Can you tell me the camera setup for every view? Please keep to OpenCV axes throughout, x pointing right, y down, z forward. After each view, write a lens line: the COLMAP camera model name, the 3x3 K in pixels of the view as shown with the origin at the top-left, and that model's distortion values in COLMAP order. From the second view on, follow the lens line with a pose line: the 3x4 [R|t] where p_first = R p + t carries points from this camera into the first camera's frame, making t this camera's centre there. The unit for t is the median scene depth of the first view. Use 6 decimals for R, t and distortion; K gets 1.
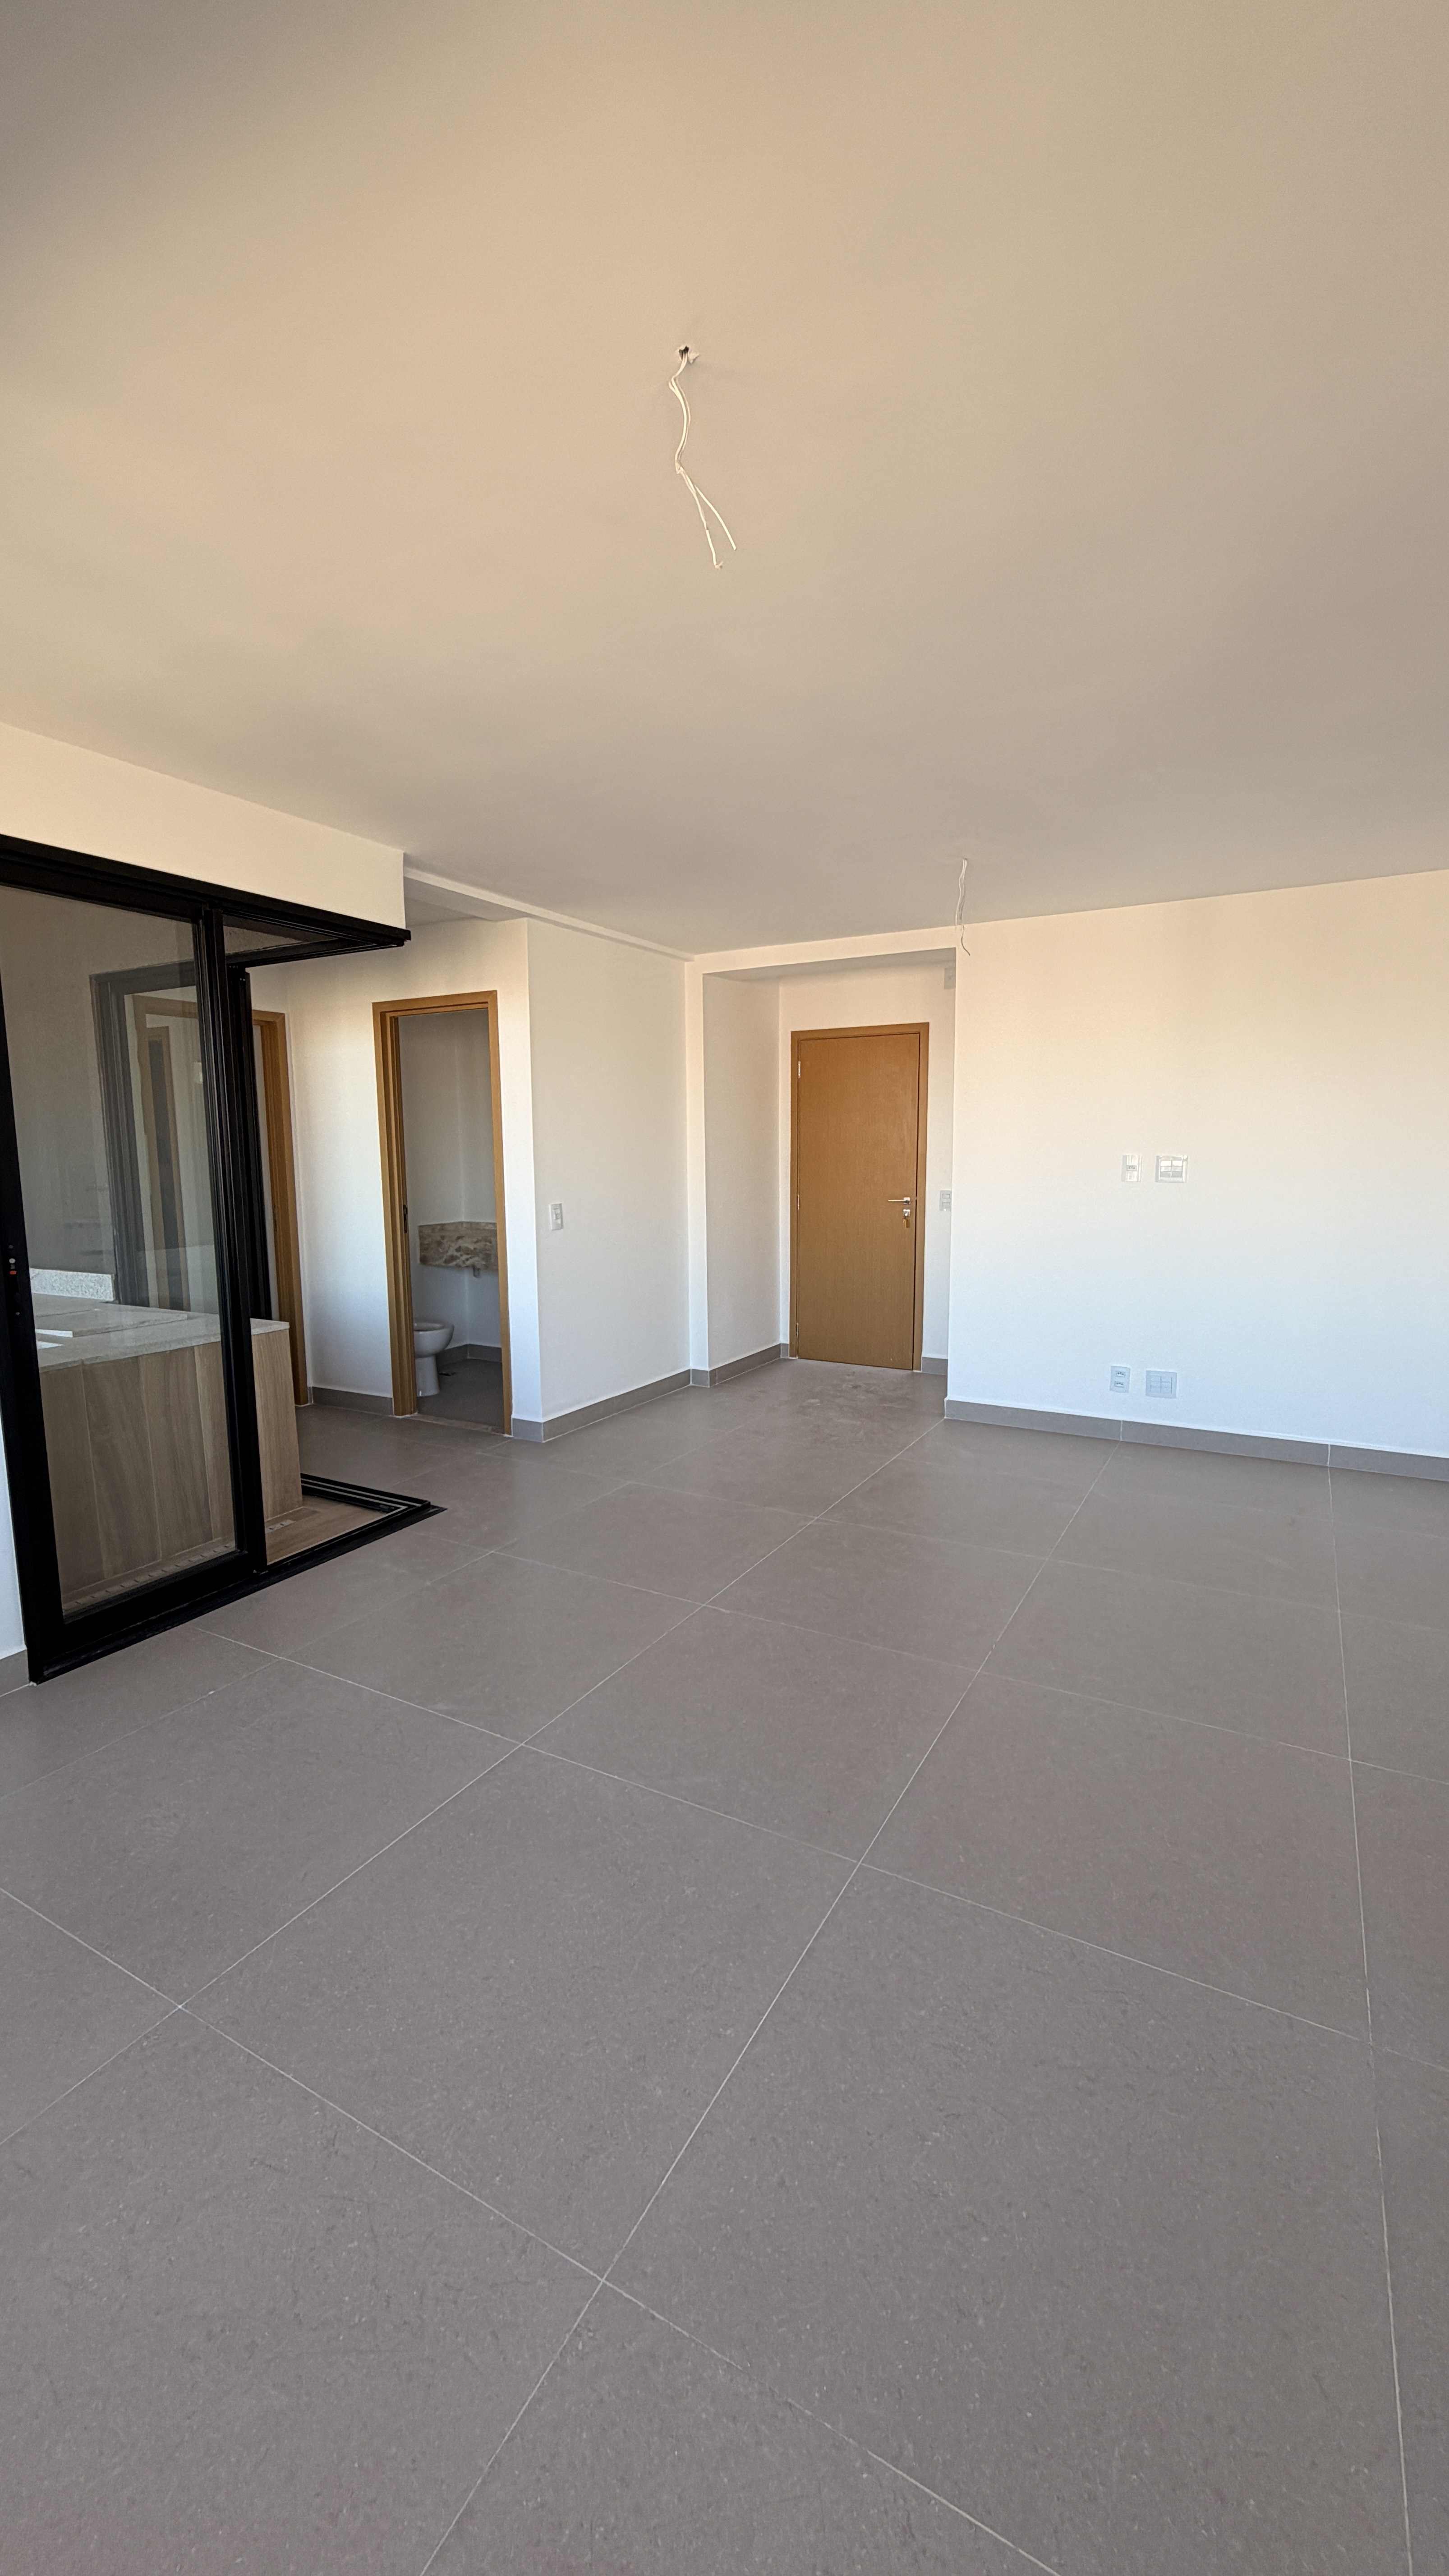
lens RADIAL K [[1026.1, 0, 723.3], [0, 1026.1, 1279.2], [0, 0, 1]] dist [-0.000284, -0.000356]
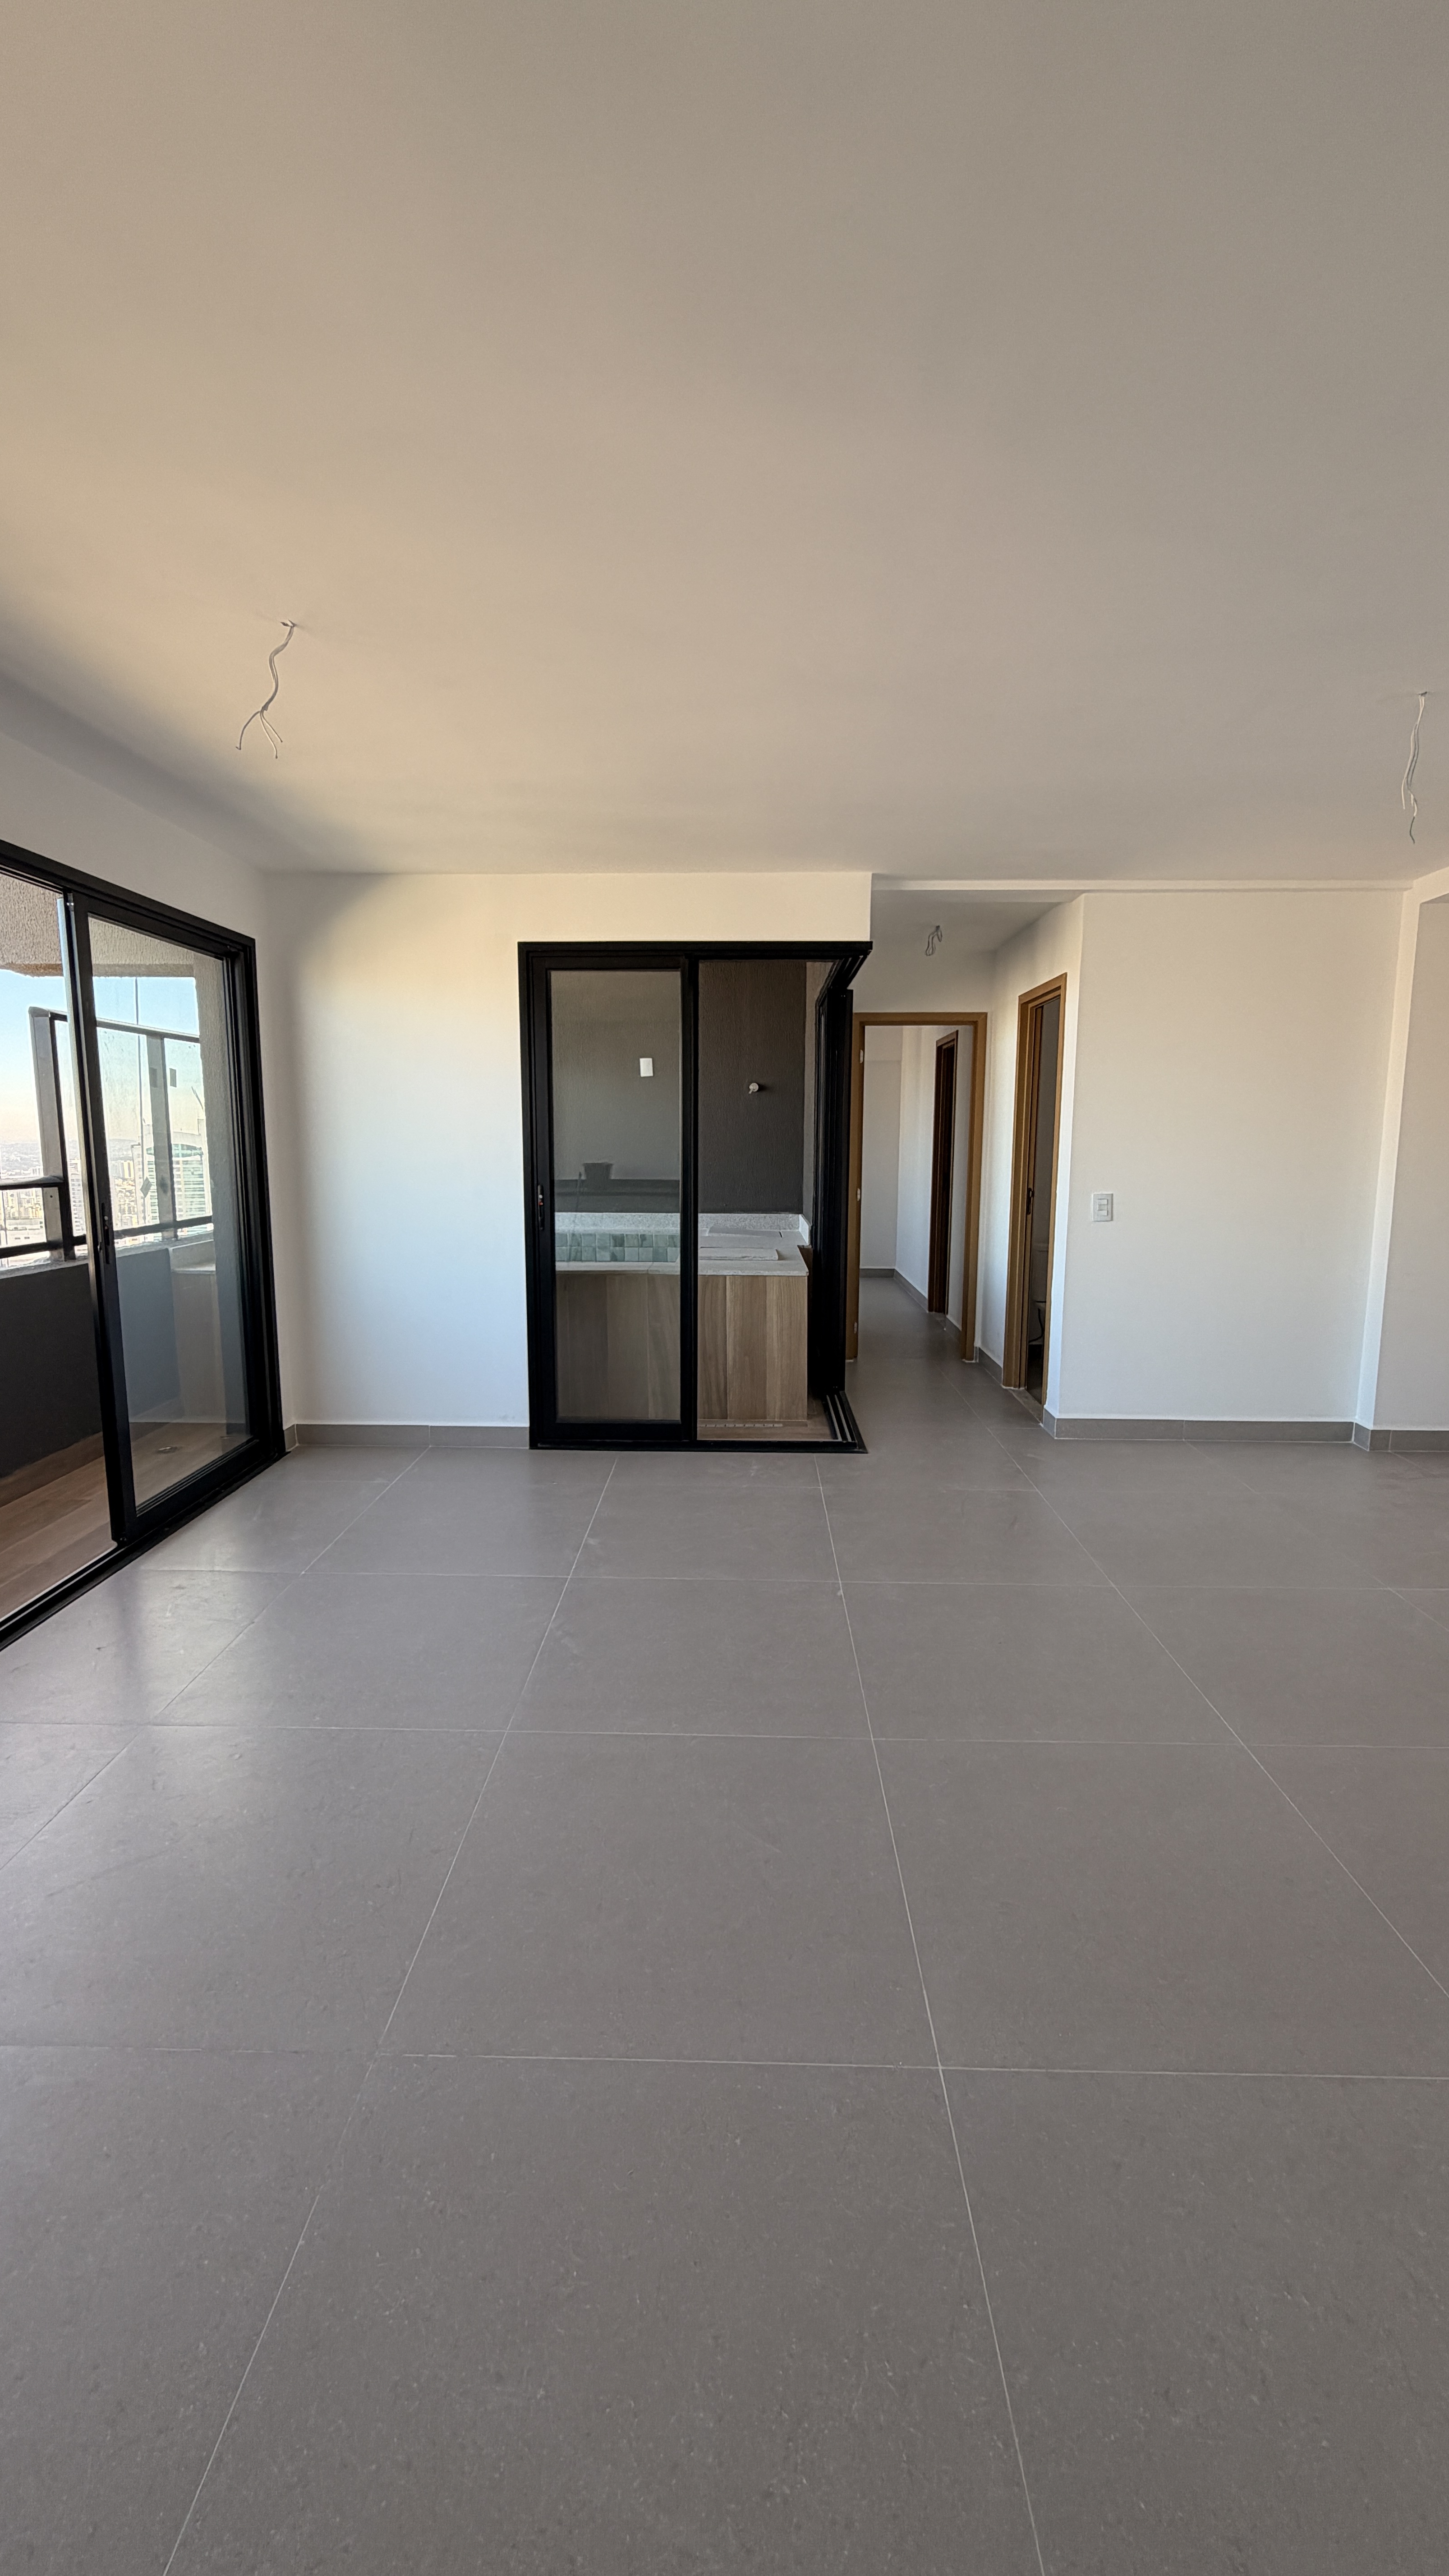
lens RADIAL K [[1026.1, 0, 723.3], [0, 1026.1, 1279.2], [0, 0, 1]] dist [-0.000284, -0.000356]
pose [[0.465481, 0.132907, -0.875022, 0.531018], [-0.121924, 0.988864, 0.085339, -0.035907], [0.876620, 0.066963, 0.476502, 0.266382]]
